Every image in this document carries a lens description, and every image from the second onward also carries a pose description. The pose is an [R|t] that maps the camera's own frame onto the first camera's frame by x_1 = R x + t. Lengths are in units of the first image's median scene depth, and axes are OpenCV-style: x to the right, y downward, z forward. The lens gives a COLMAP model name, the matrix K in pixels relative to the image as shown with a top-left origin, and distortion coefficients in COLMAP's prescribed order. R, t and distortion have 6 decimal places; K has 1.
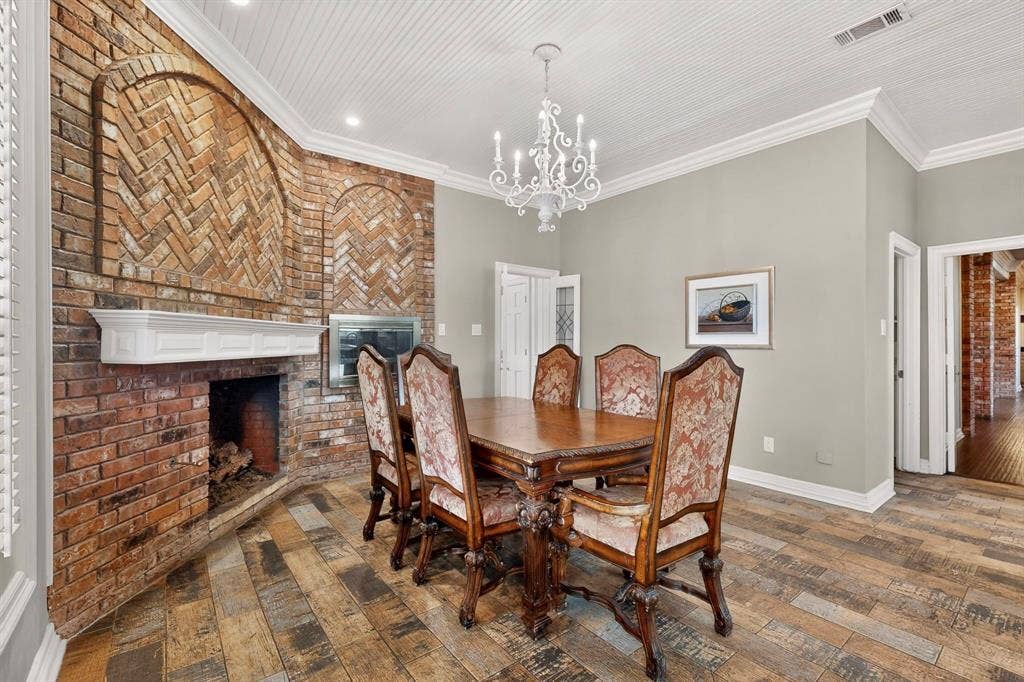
lens RADIAL K [[446.6, 0, 517.0], [0, 446.6, 340.5], [0, 0, 1]] dist [-0.003866, -0.000074]
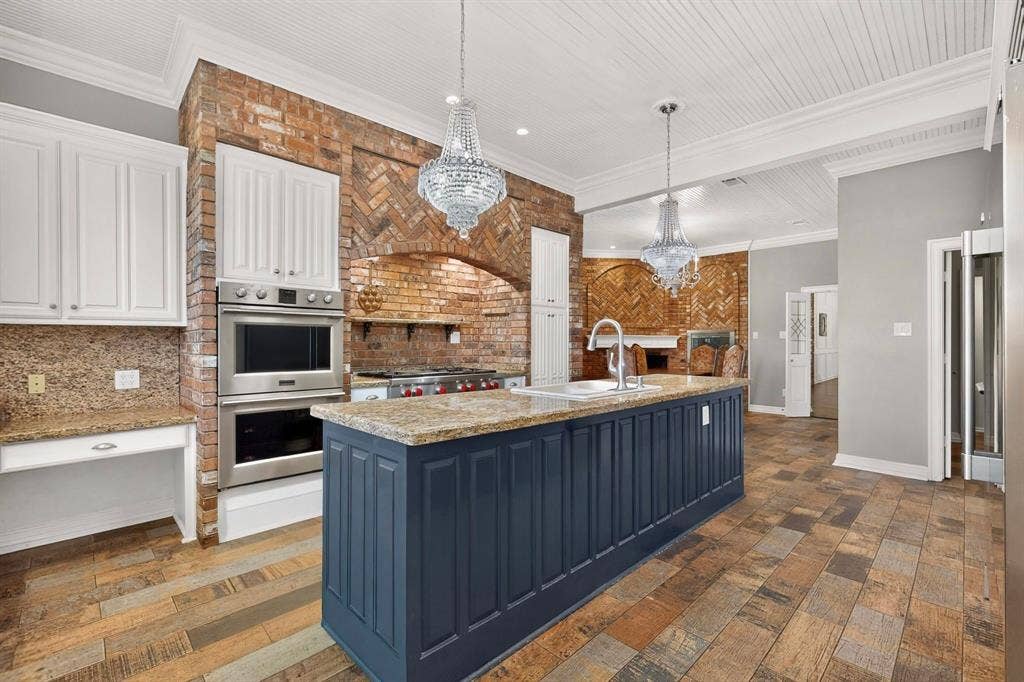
lens RADIAL K [[446.6, 0, 517.0], [0, 446.6, 344.9], [0, 0, 1]] dist [-0.003866, -0.000074]
pose [[0.090158, -0.007720, -0.995898, 1.628174], [-0.006713, 0.999943, -0.008359, 0.036524], [0.995905, 0.007440, 0.090101, -0.055659]]
